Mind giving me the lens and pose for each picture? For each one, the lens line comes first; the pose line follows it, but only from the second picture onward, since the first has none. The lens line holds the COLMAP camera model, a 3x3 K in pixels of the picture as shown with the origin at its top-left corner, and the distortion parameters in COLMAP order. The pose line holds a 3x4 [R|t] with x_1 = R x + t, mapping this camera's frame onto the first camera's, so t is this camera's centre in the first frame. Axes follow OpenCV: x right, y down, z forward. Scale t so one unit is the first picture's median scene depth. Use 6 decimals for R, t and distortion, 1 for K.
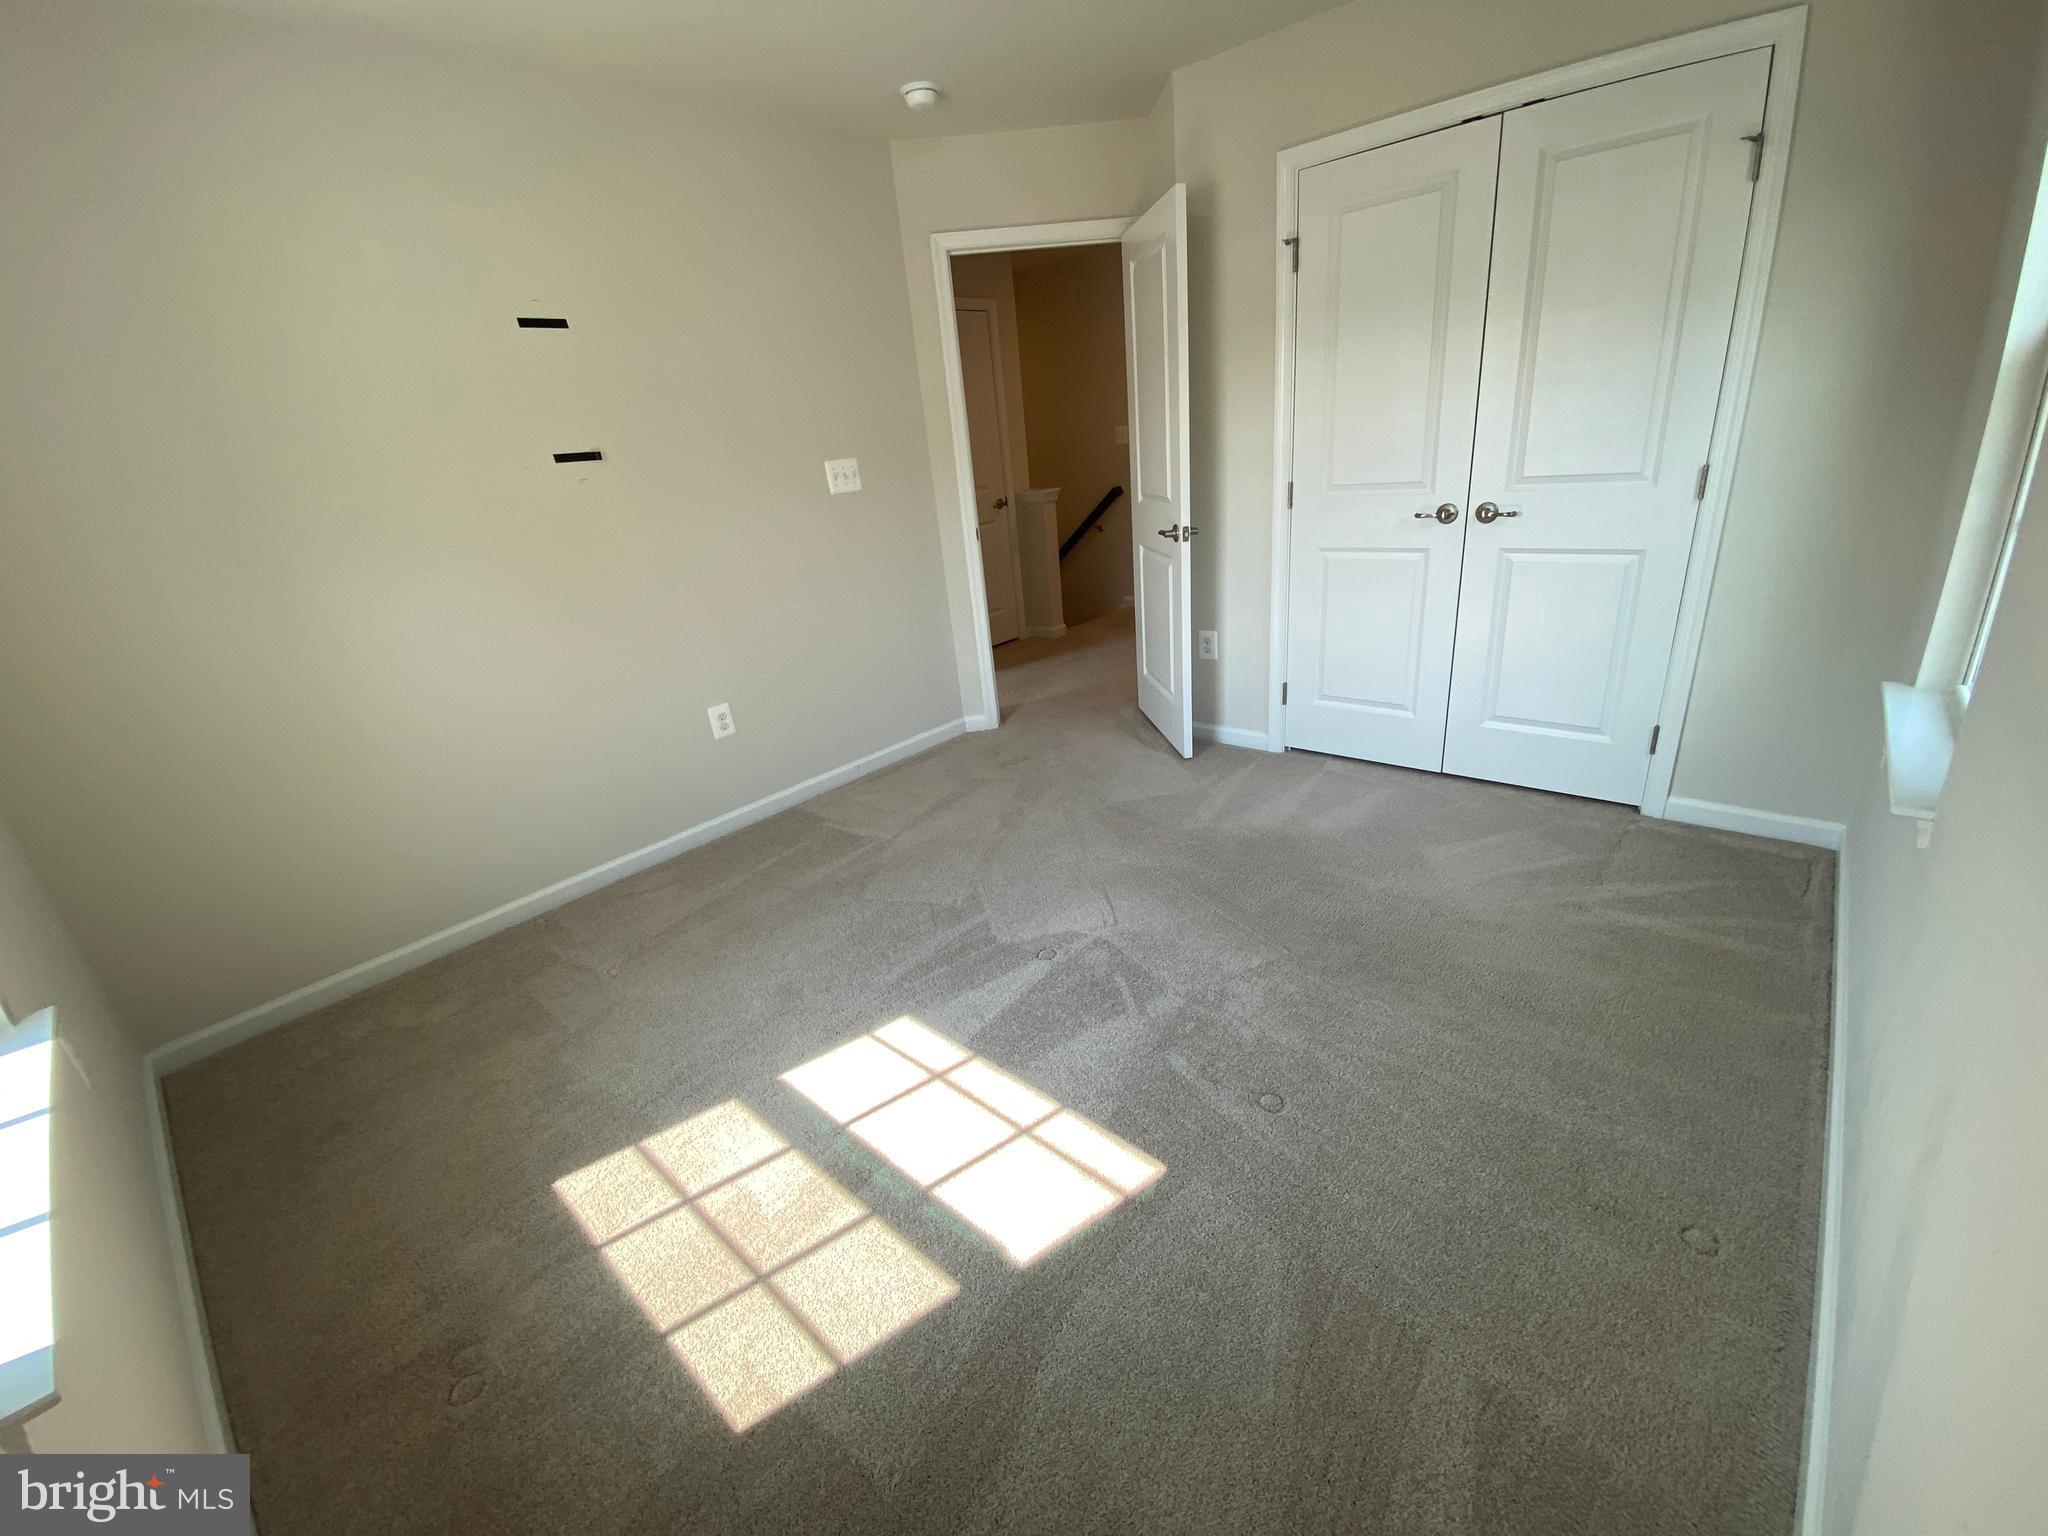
lens RADIAL K [[835.8, 0, 1025.6], [0, 835.8, 771.5], [0, 0, 1]] dist [0.027187, -0.026984]
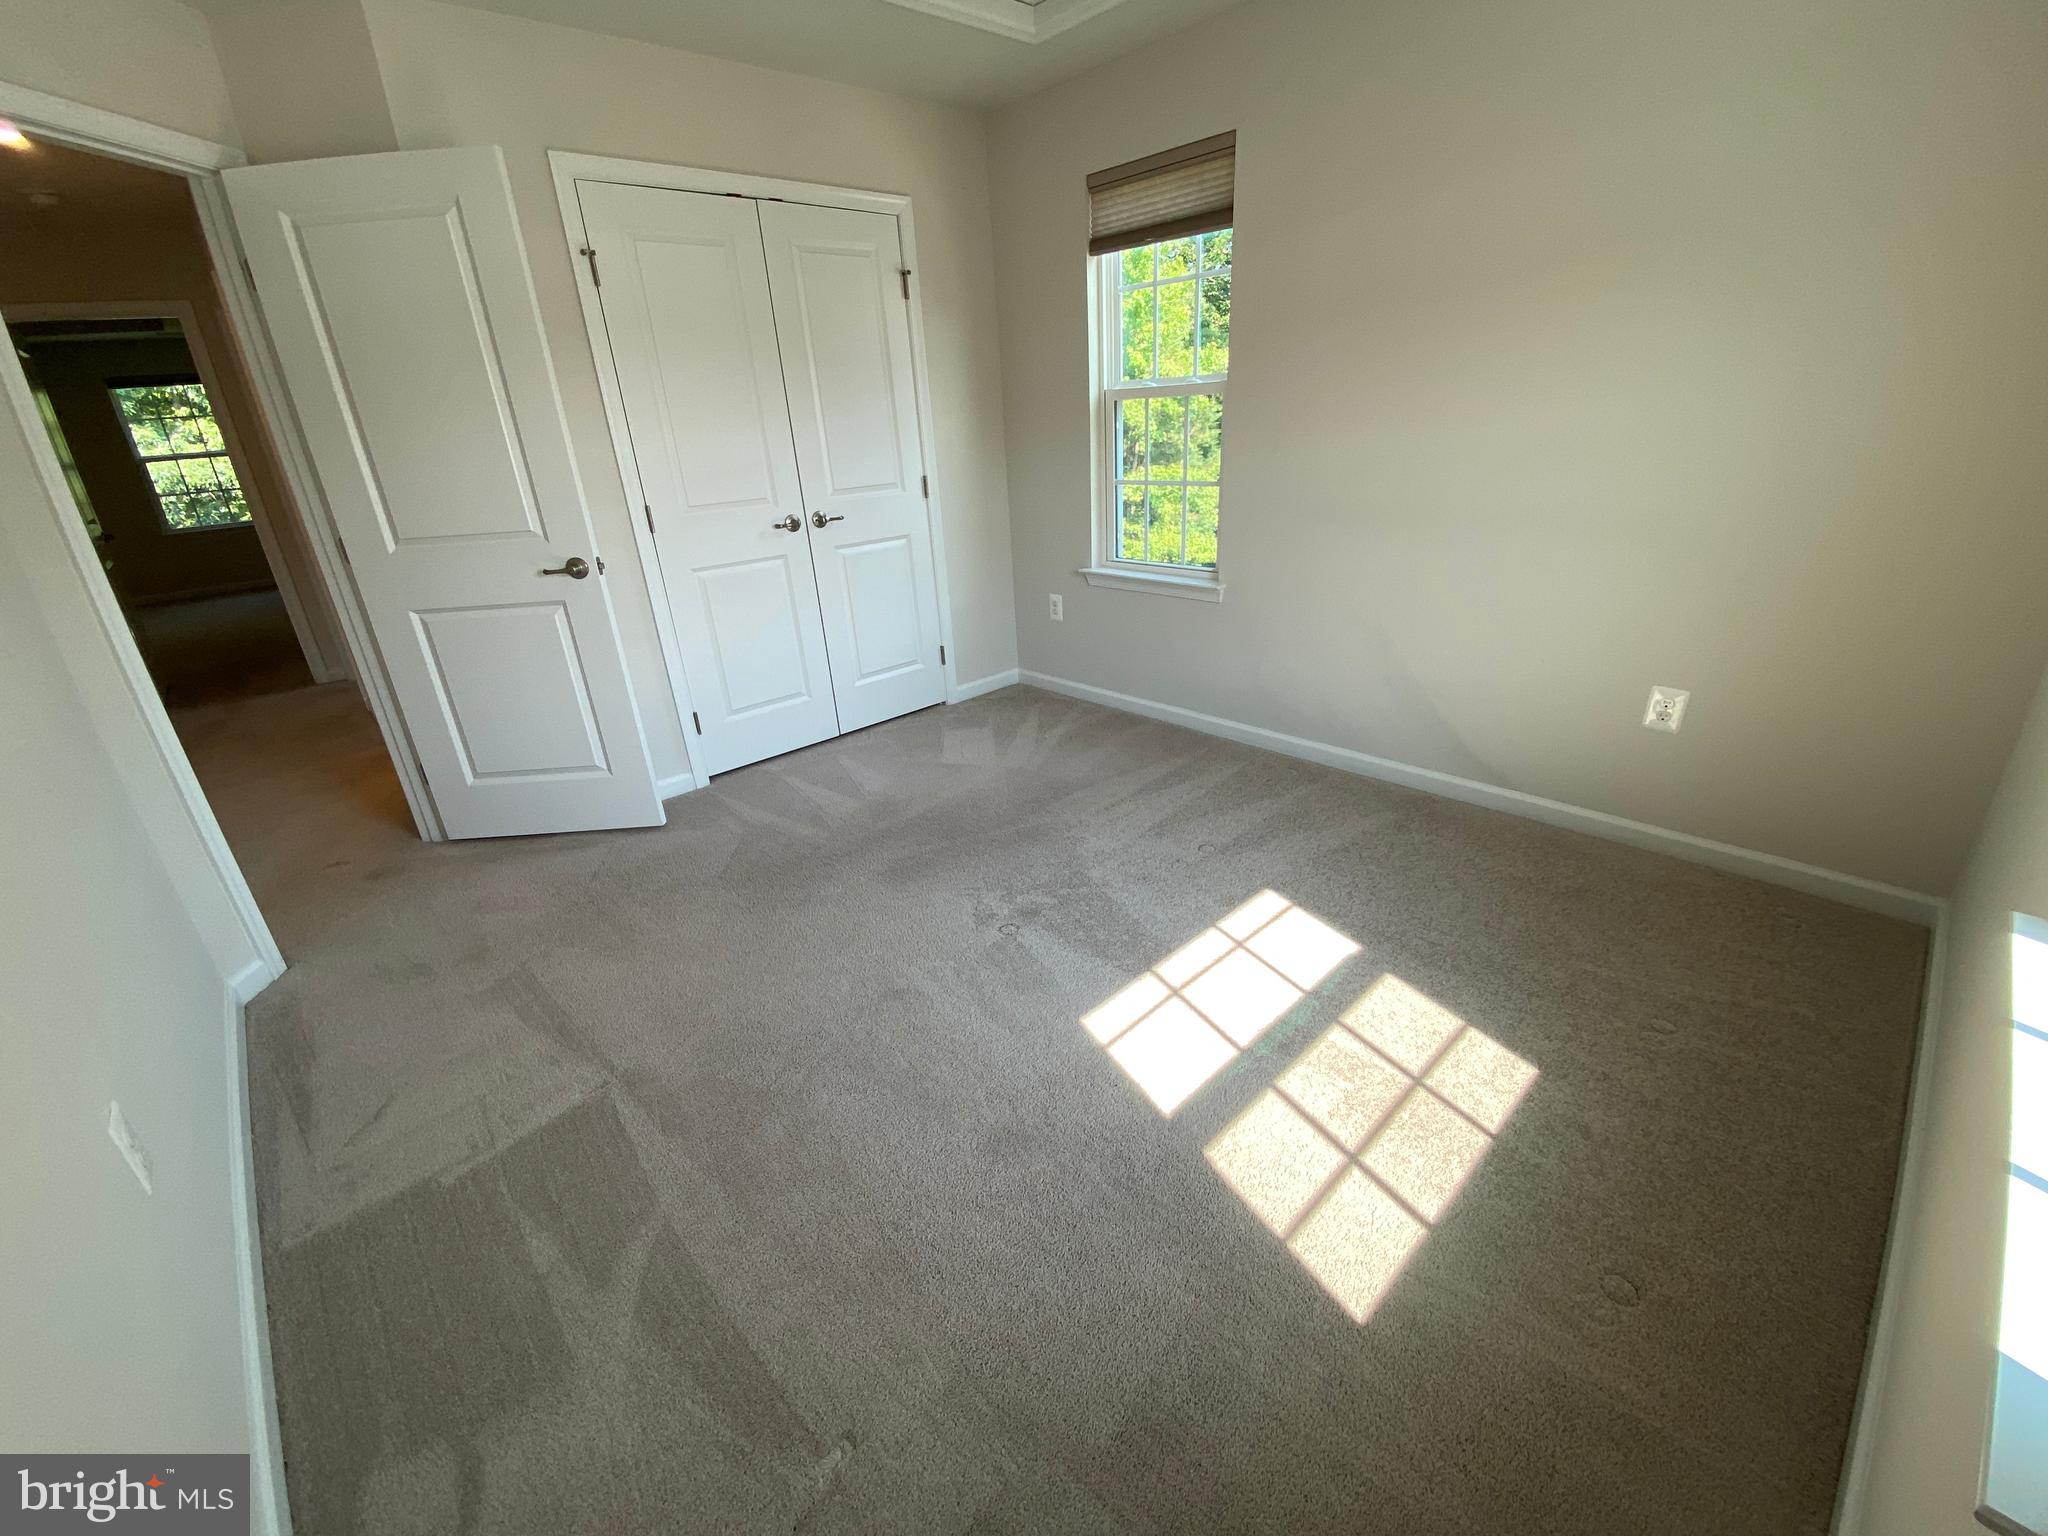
lens RADIAL K [[835.8, 0, 1025.6], [0, 835.8, 771.5], [0, 0, 1]] dist [0.027187, -0.026984]
pose [[0.089341, -0.300966, 0.949441, -0.814408], [0.412815, 0.878708, 0.239699, -0.165930], [-0.906423, 0.370528, 0.202748, 0.669809]]
